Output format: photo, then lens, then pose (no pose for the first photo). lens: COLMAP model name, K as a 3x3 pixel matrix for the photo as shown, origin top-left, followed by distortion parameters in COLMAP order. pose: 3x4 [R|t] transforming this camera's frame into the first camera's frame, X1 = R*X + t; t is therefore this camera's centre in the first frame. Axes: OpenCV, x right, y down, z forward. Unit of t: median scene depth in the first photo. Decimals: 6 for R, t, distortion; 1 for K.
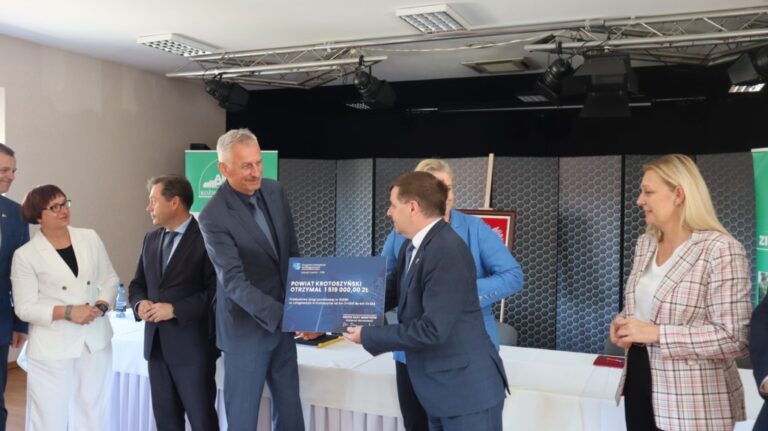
lens RADIAL K [[668.9, 0, 383.0], [0, 668.9, 214.6], [0, 0, 1]] dist [-0.070115, 0.094170]
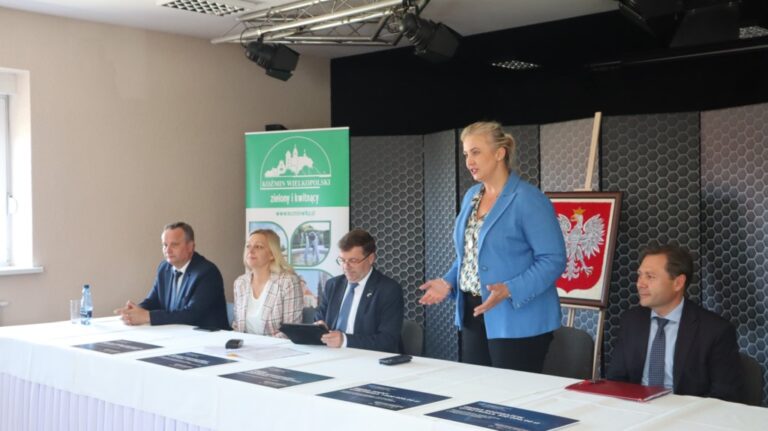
lens RADIAL K [[896.0, 0, 384.0], [0, 896.0, 215.5], [0, 0, 1]] dist [-0.008992, 0.039391]
pose [[0.940686, -0.021626, -0.338589, 0.278055], [0.017417, 0.999729, -0.015463, 0.029845], [0.338831, 0.008648, 0.940807, 0.031635]]
